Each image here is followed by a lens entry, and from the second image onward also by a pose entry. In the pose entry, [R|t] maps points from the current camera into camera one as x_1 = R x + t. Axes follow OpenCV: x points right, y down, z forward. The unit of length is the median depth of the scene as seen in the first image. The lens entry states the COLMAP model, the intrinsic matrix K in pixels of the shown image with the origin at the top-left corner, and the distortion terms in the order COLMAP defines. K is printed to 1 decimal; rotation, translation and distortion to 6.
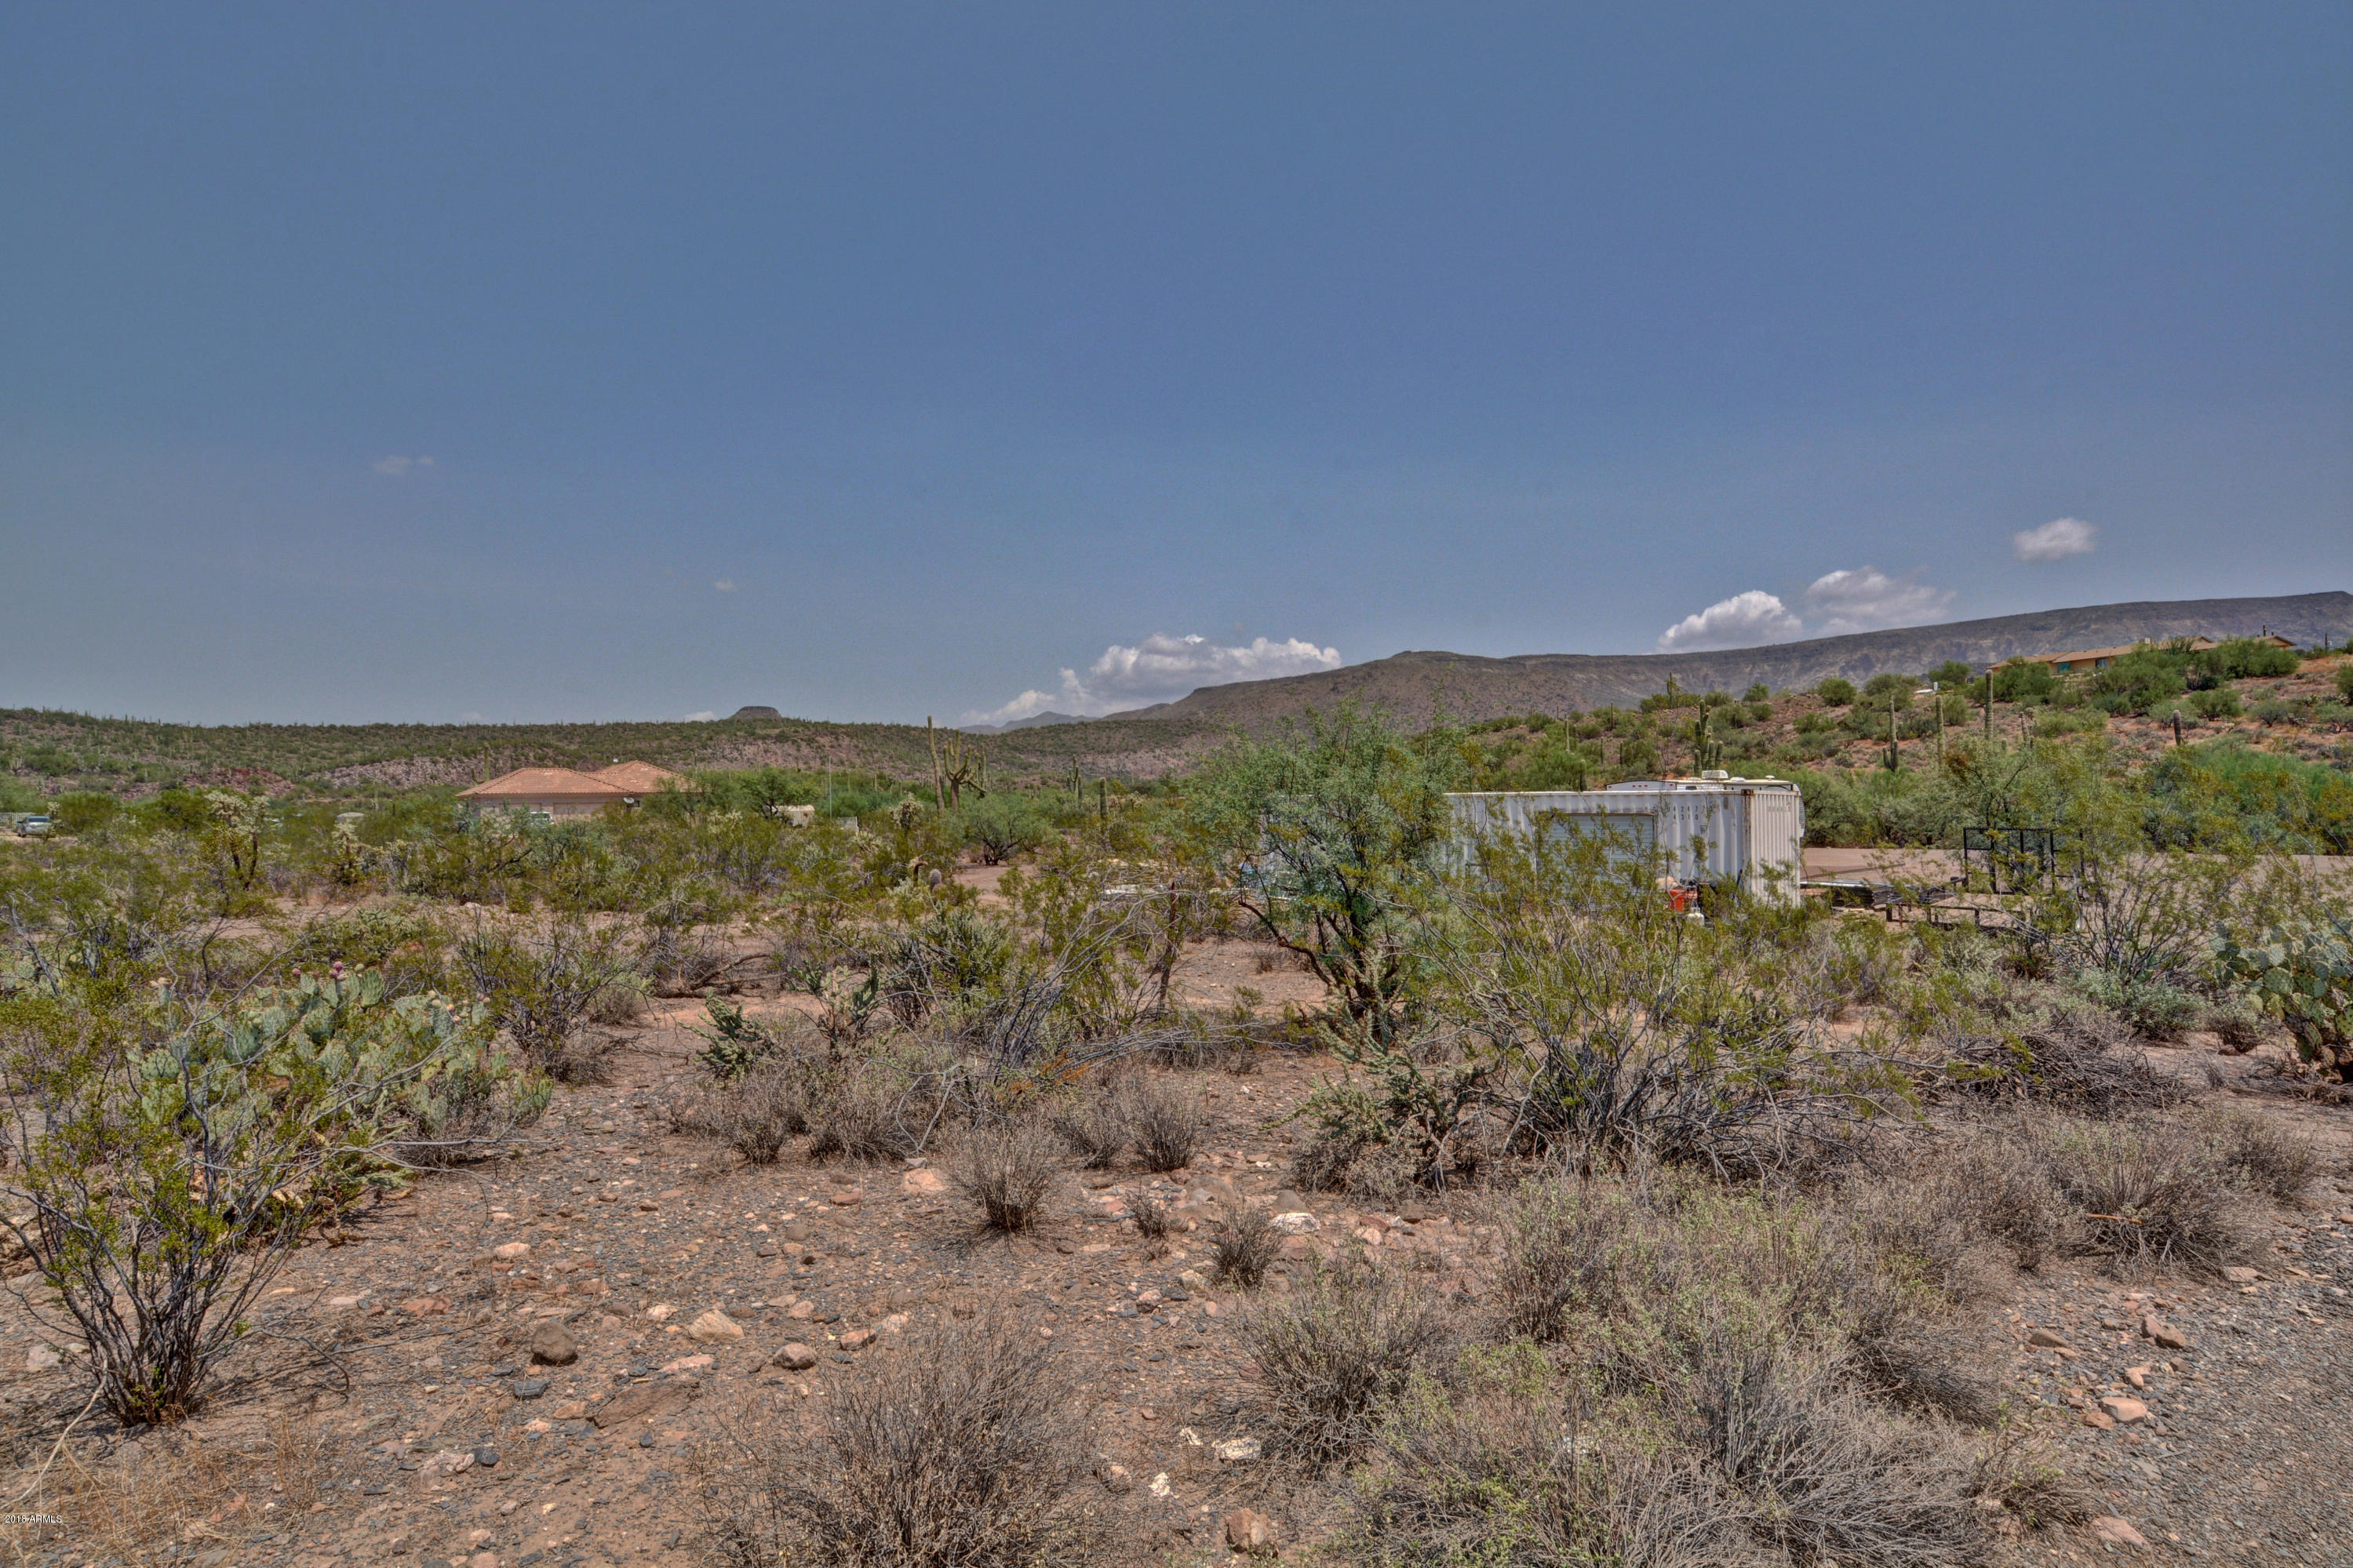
lens RADIAL K [[1269.0, 0, 1208.2], [0, 1269.0, 799.4], [0, 0, 1]] dist [-0.000068, -0.003076]
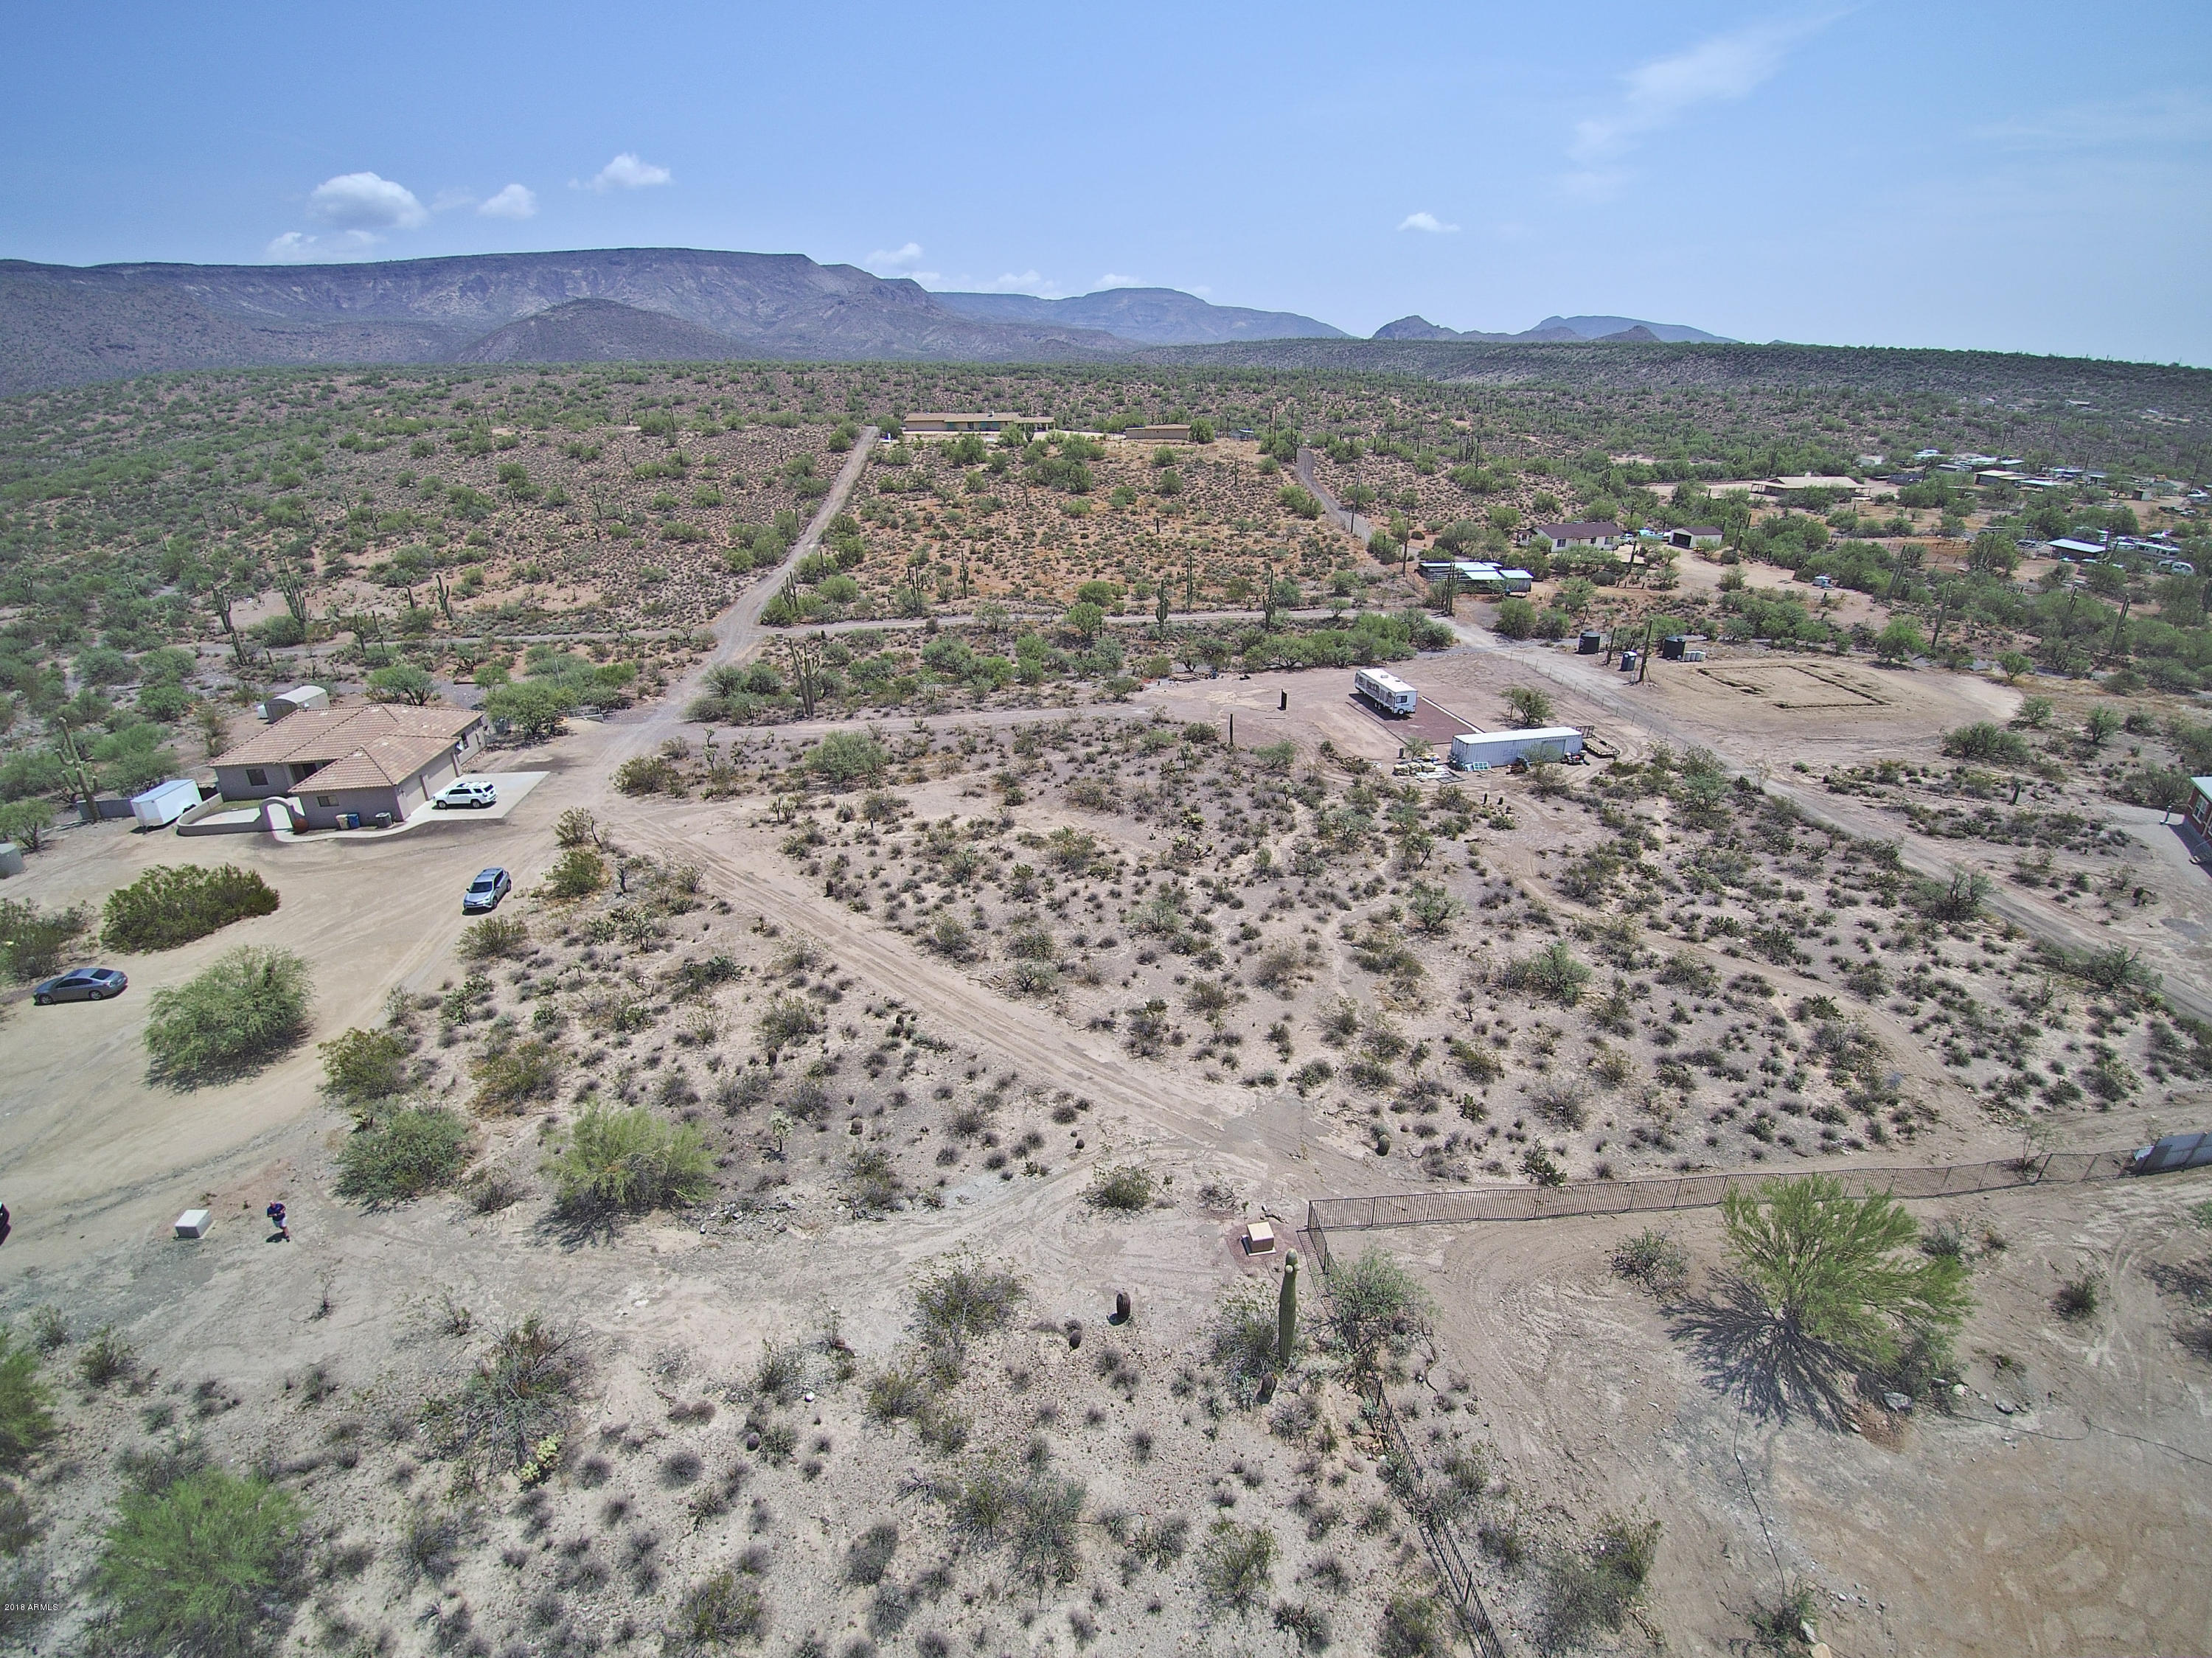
lens RADIAL K [[1012.8, 0, 1110.5], [0, 1012.8, 819.5], [0, 0, 1]] dist [-0.027738, -0.017874]
pose [[0.536636, -0.321294, 0.780251, -0.053845], [-0.002723, 0.924008, 0.382363, -0.016593], [-0.843810, -0.207315, 0.494981, 0.006406]]
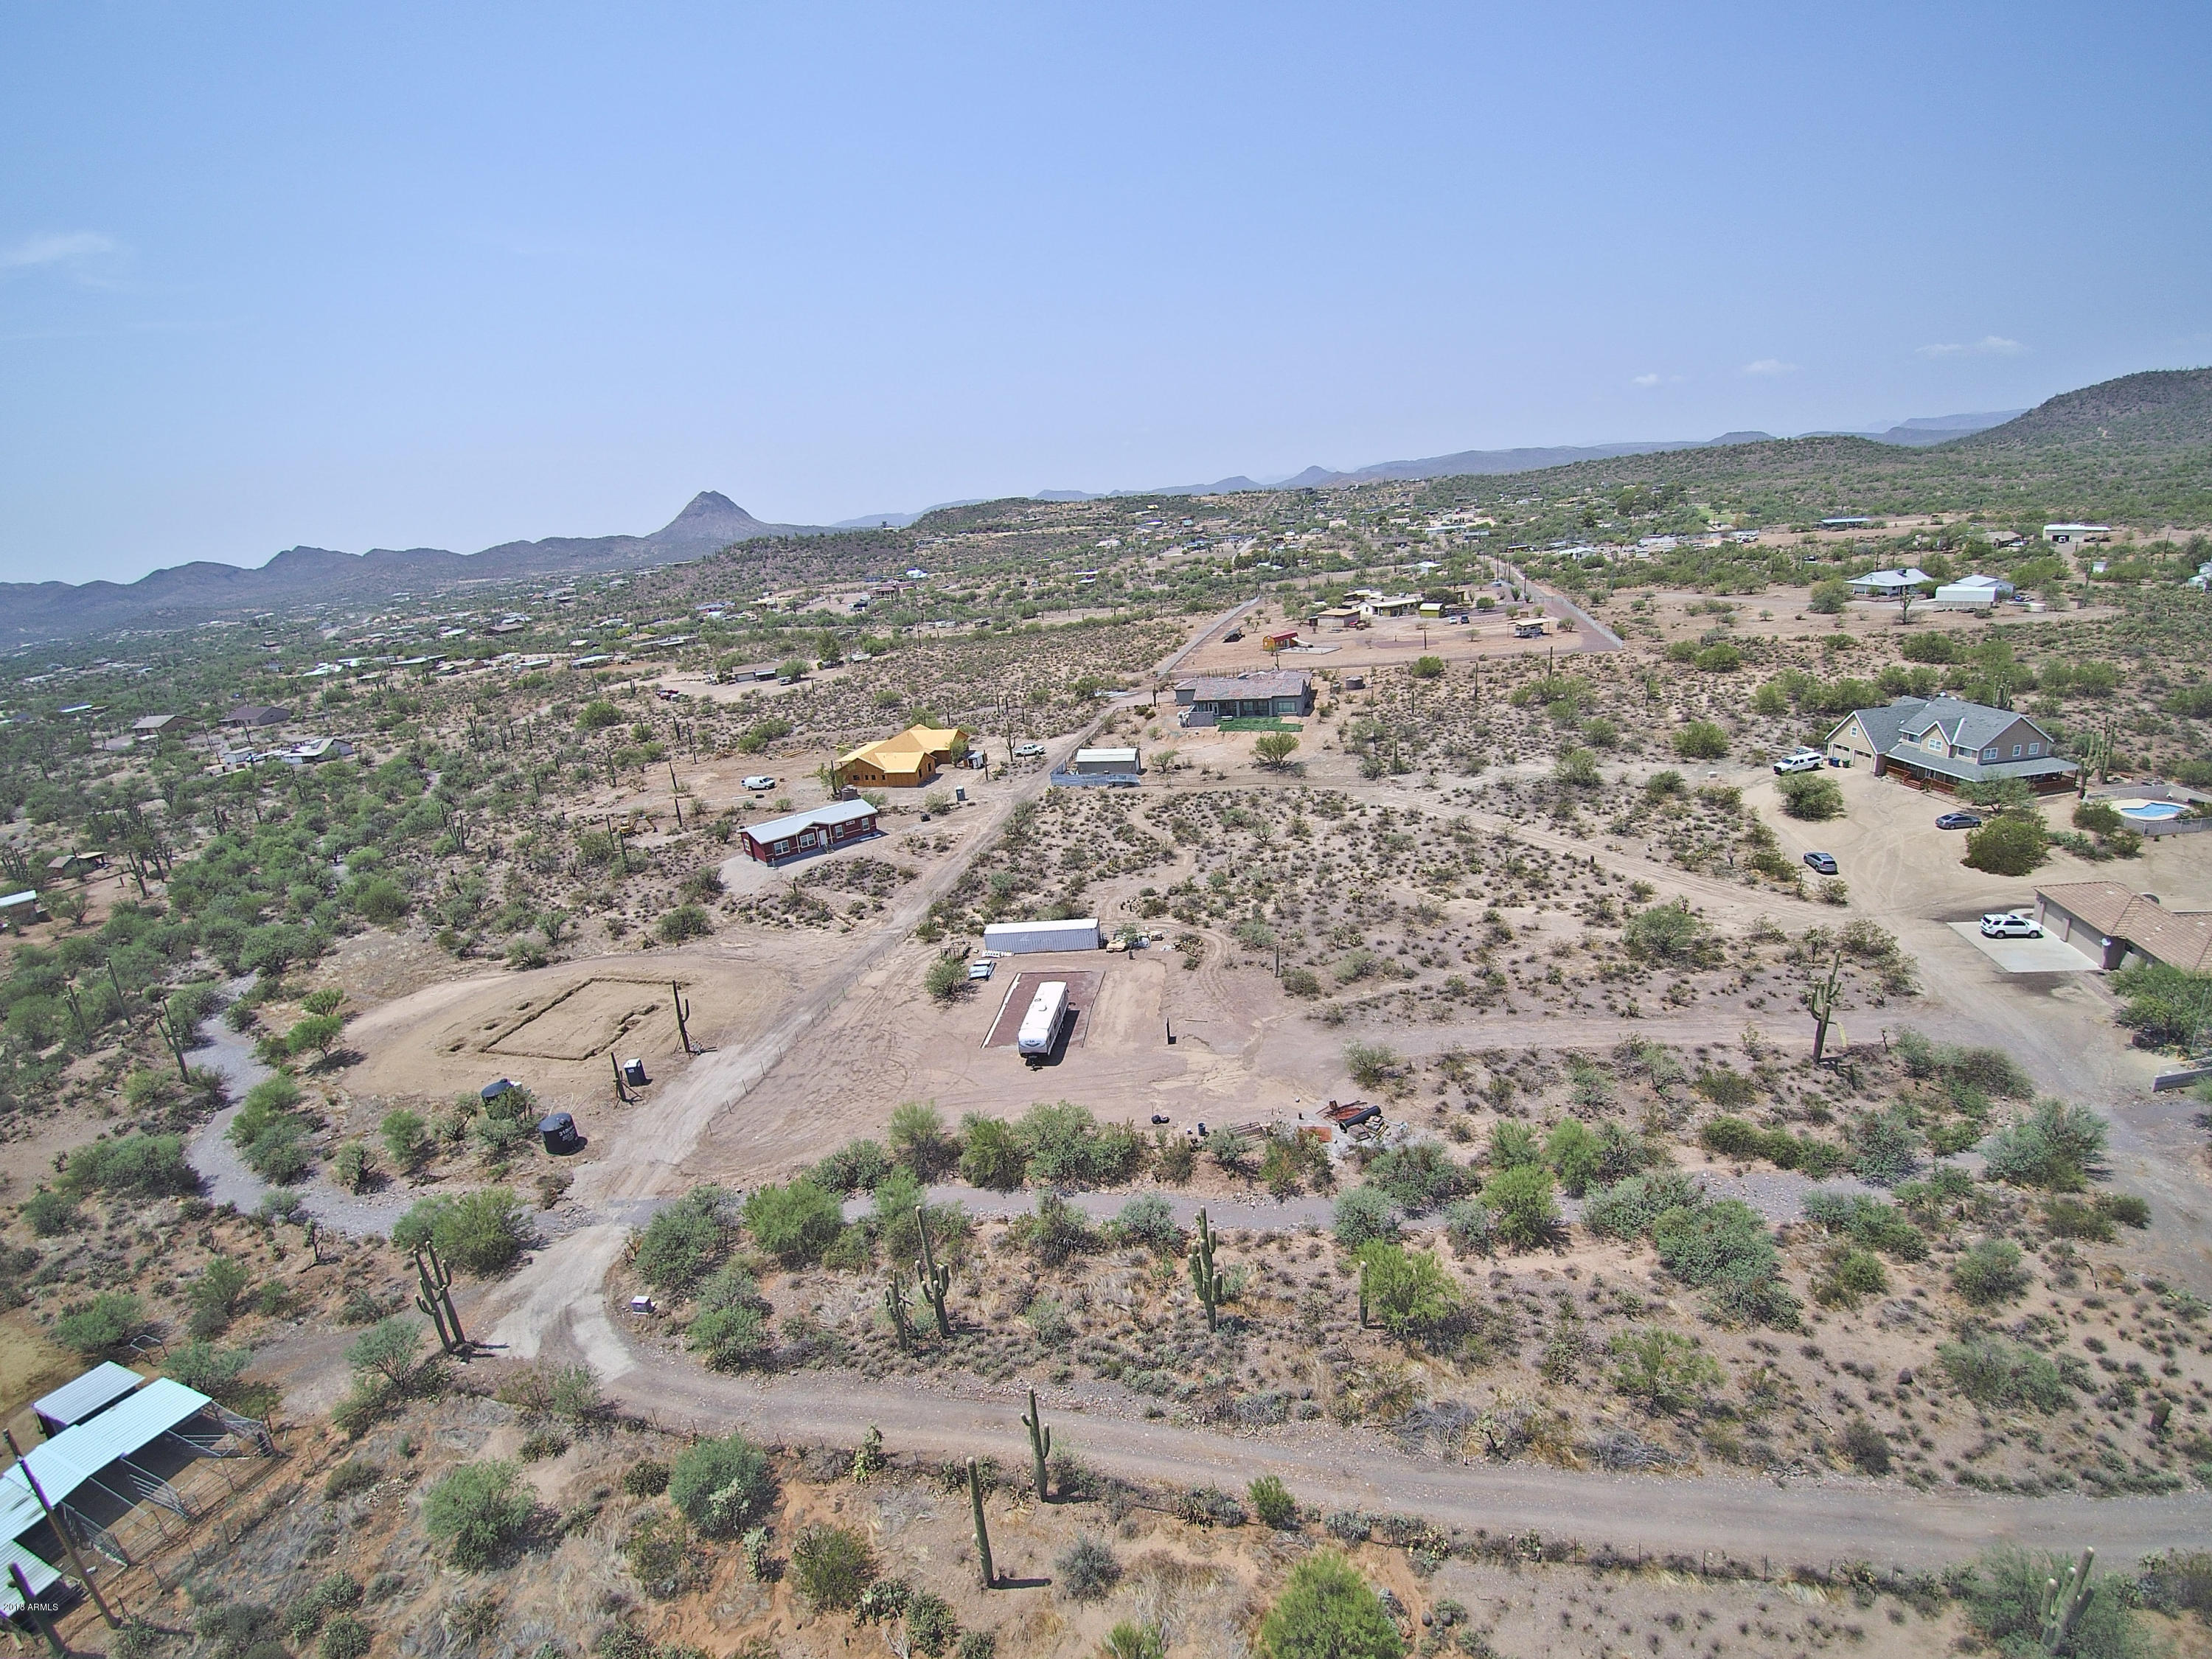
lens RADIAL K [[1071.5, 0, 1117.2], [0, 1071.5, 805.5], [0, 0, 1]] dist [-0.027917, -0.018310]
pose [[-0.771825, 0.260534, -0.580007, 0.035471], [0.104510, 0.951773, 0.288454, -0.026173], [0.627187, 0.162019, -0.761831, 0.068743]]
